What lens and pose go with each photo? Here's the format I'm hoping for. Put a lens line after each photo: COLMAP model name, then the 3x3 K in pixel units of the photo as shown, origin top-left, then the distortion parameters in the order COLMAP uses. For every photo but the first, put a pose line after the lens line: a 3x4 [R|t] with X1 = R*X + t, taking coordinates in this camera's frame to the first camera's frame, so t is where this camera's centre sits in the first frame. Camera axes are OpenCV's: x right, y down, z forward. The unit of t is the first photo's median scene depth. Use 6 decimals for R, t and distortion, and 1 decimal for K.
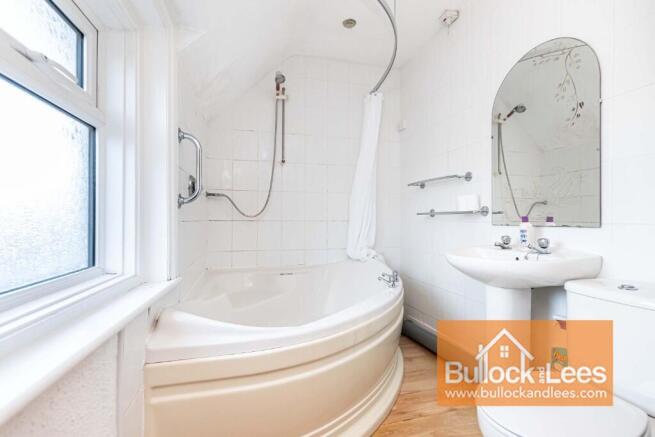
lens RADIAL K [[298.2, 0, 327.7], [0, 298.2, 218.3], [0, 0, 1]] dist [0.013947, -0.002339]
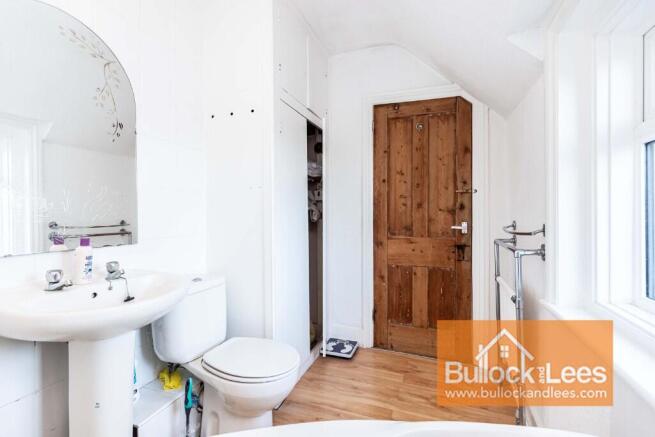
lens RADIAL K [[298.2, 0, 327.2], [0, 298.2, 217.8], [0, 0, 1]] dist [0.013947, -0.002339]
pose [[-0.818833, -0.000163, 0.574031, -0.300994], [0.000660, 0.999999, 0.001227, -0.063637], [-0.574031, 0.001383, -0.818833, 1.372319]]
